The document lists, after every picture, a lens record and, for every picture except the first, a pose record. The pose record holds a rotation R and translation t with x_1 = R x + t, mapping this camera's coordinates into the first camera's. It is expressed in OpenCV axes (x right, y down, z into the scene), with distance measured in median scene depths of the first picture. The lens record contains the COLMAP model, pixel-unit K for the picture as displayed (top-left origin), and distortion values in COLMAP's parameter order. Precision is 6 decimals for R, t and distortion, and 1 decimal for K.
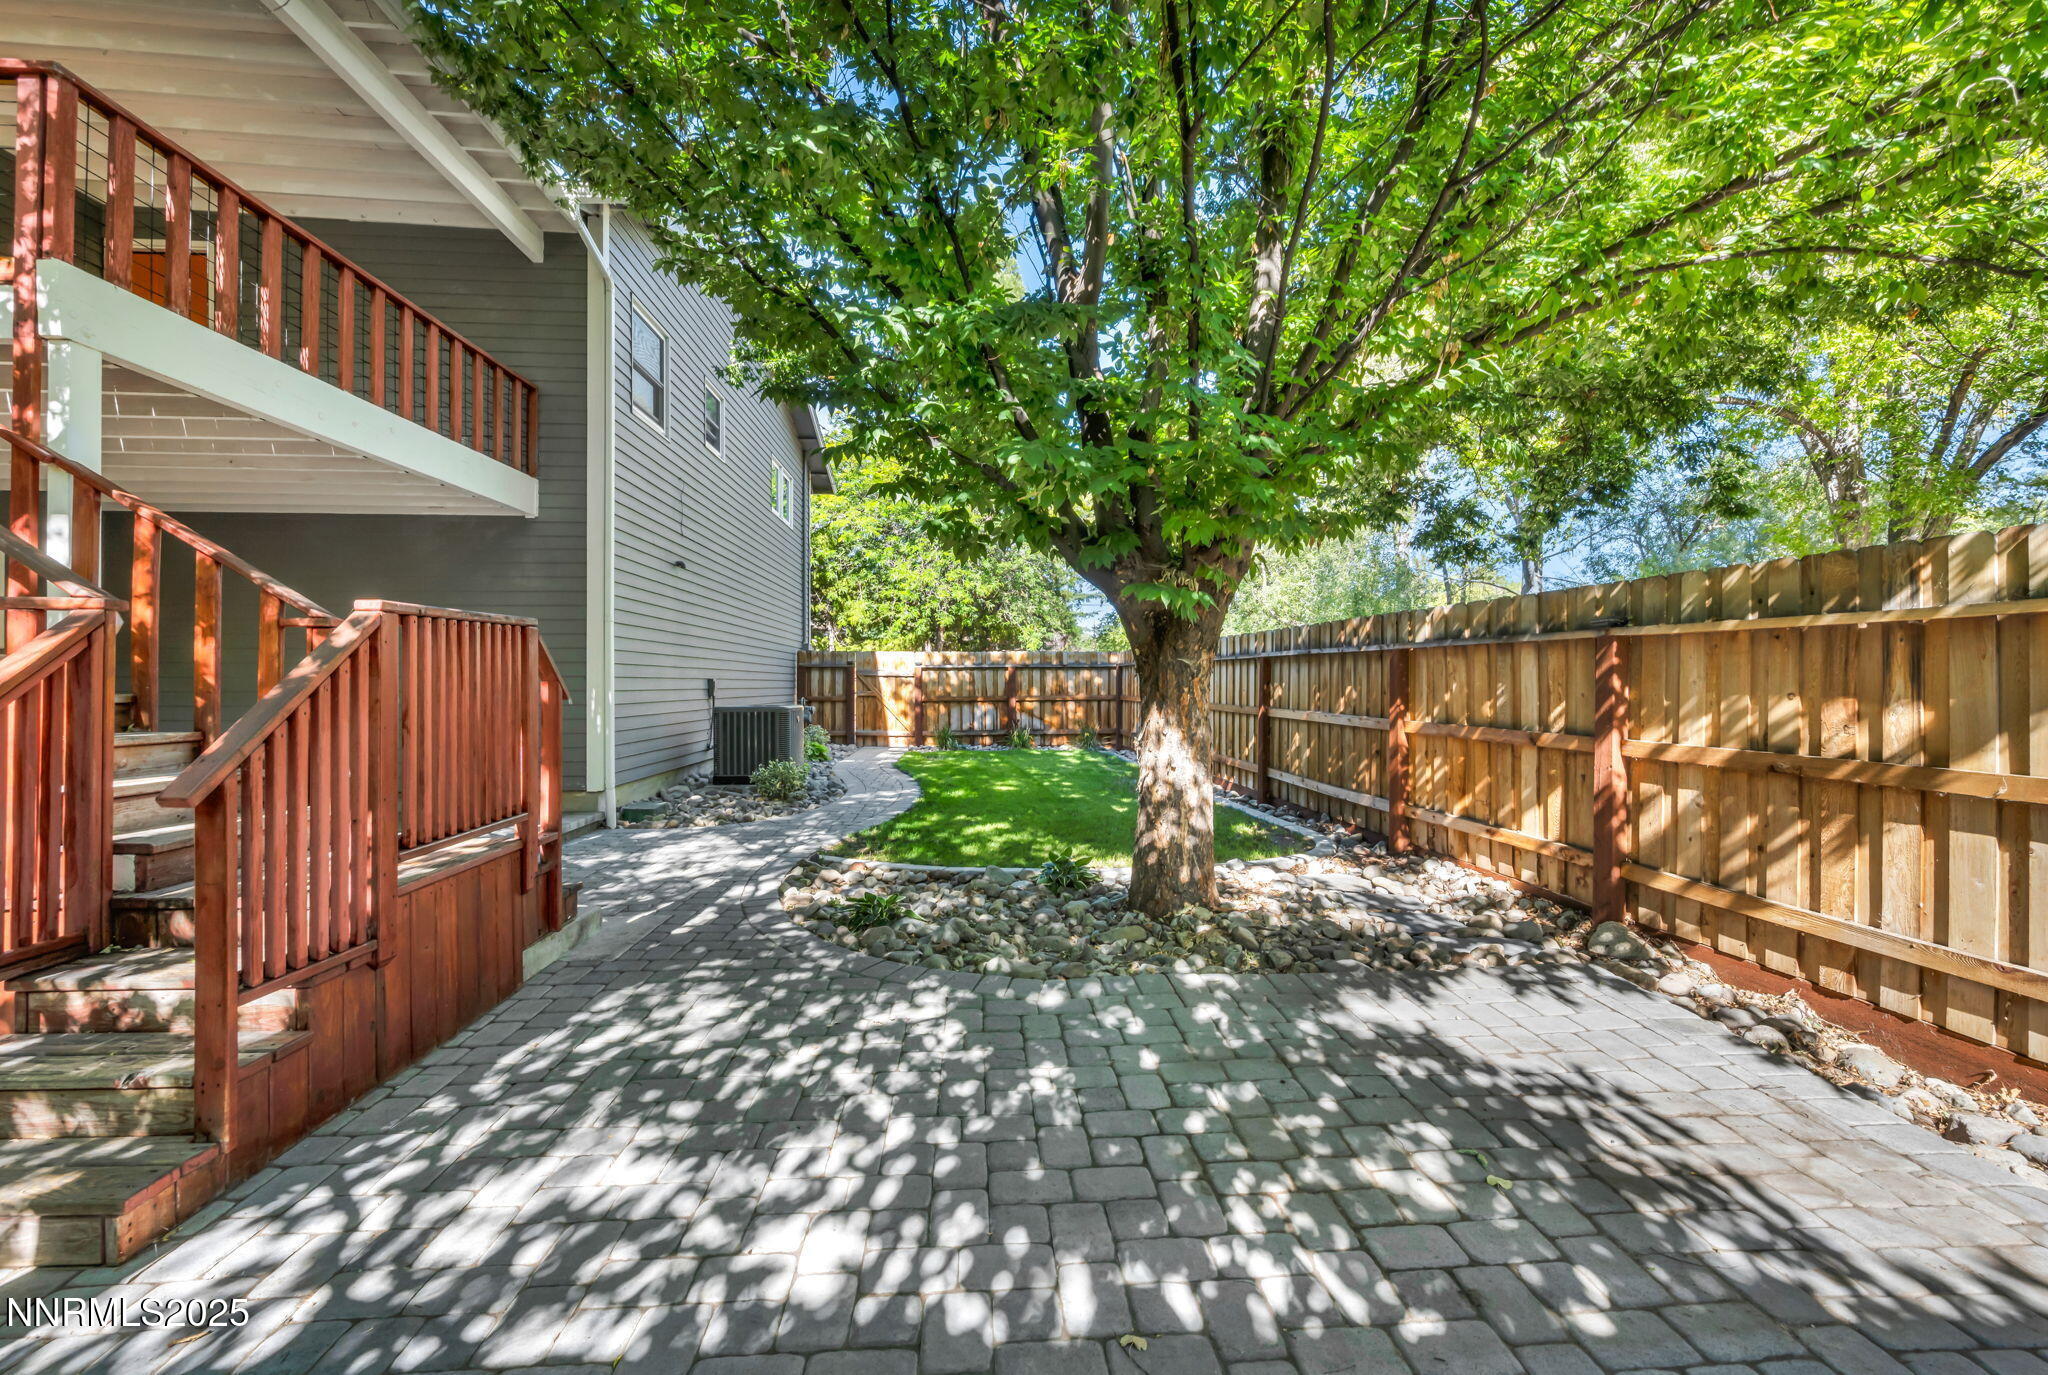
lens RADIAL K [[839.3, 0, 1020.9], [0, 839.3, 680.2], [0, 0, 1]] dist [0.000010, -0.001202]
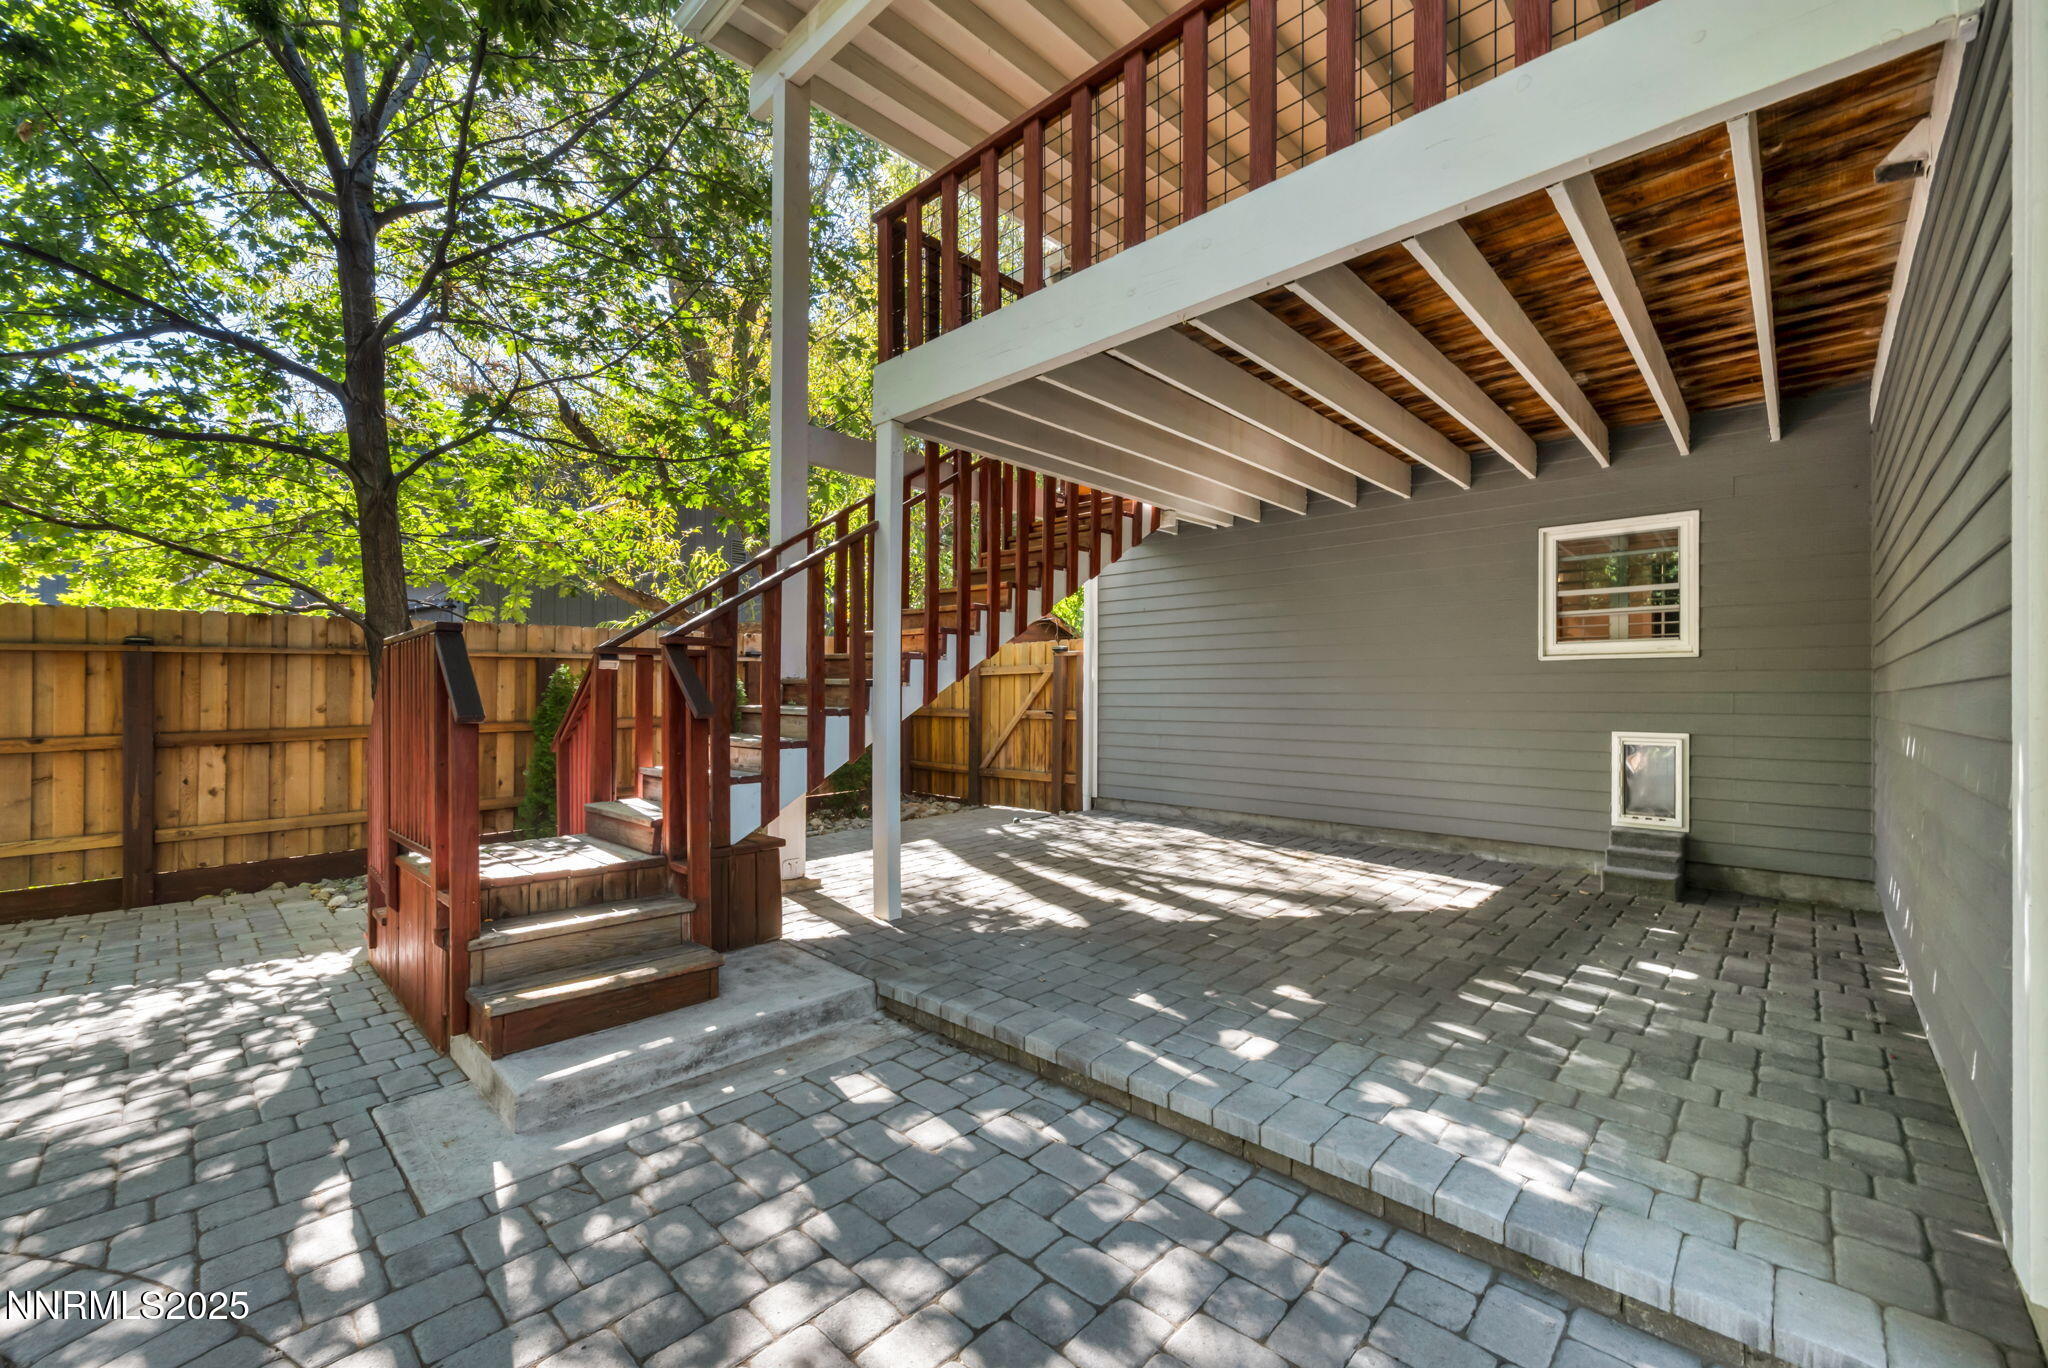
lens RADIAL K [[831.3, 0, 1028.8], [0, 831.3, 690.4], [0, 0, 1]] dist [-0.000695, 0.000272]
pose [[-0.728663, -0.005818, -0.684848, -0.442119], [-0.000997, 0.999972, -0.007434, -0.000457], [0.684872, -0.004734, -0.728648, 1.994444]]
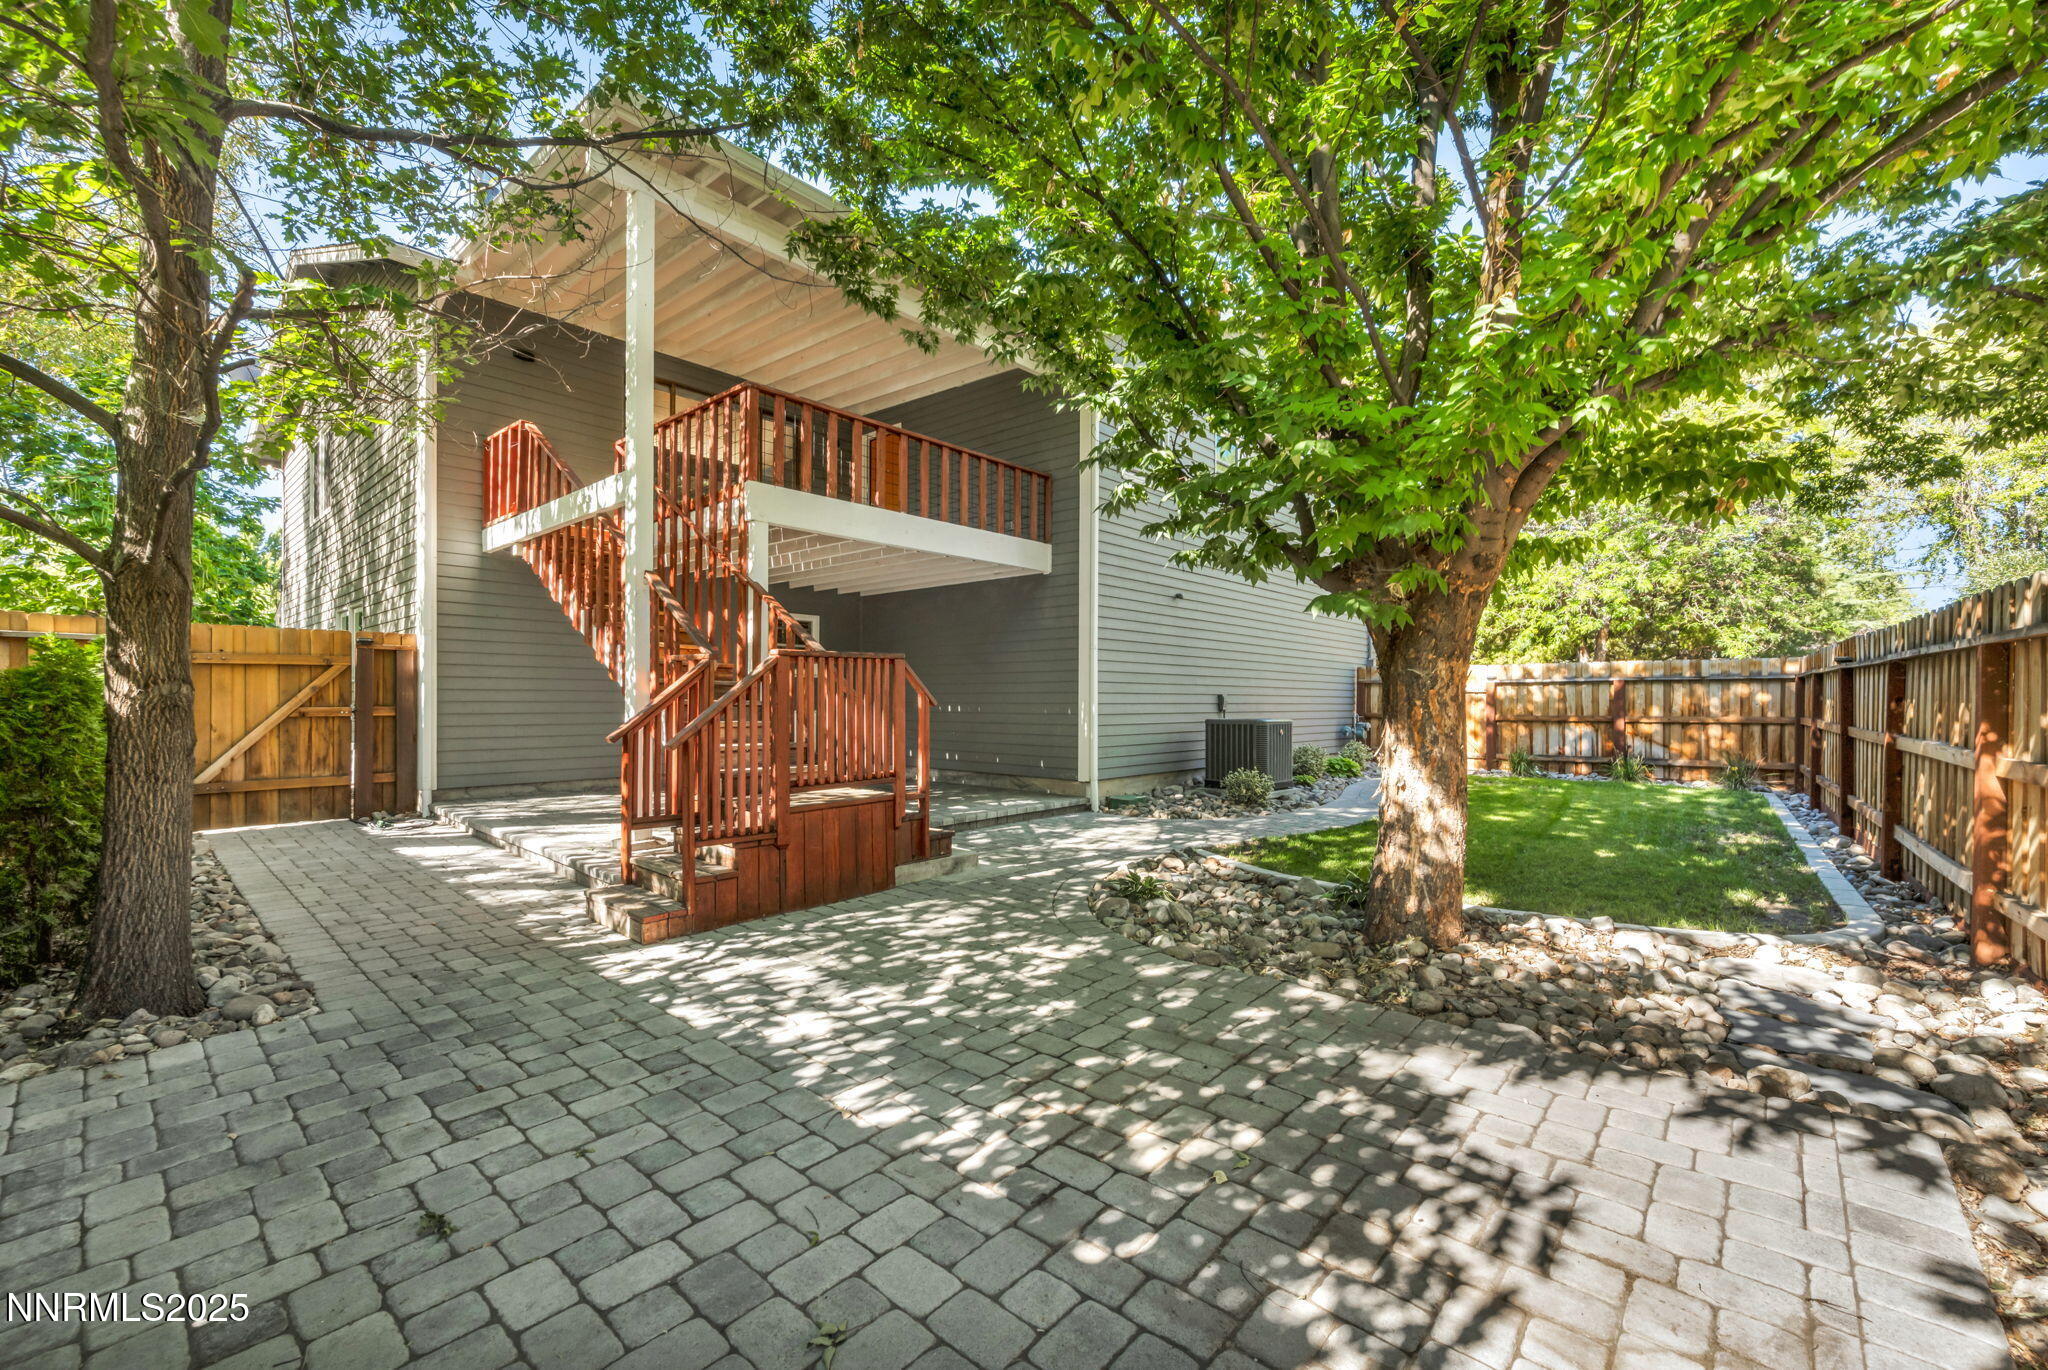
lens RADIAL K [[831.3, 0, 1014.4], [0, 831.3, 703.4], [0, 0, 1]] dist [-0.000695, 0.000272]
pose [[0.701335, 0.006431, -0.712803, 0.663362], [-0.001972, 0.999973, 0.007081, 0.007576], [0.712830, -0.003560, 0.701328, 0.067108]]
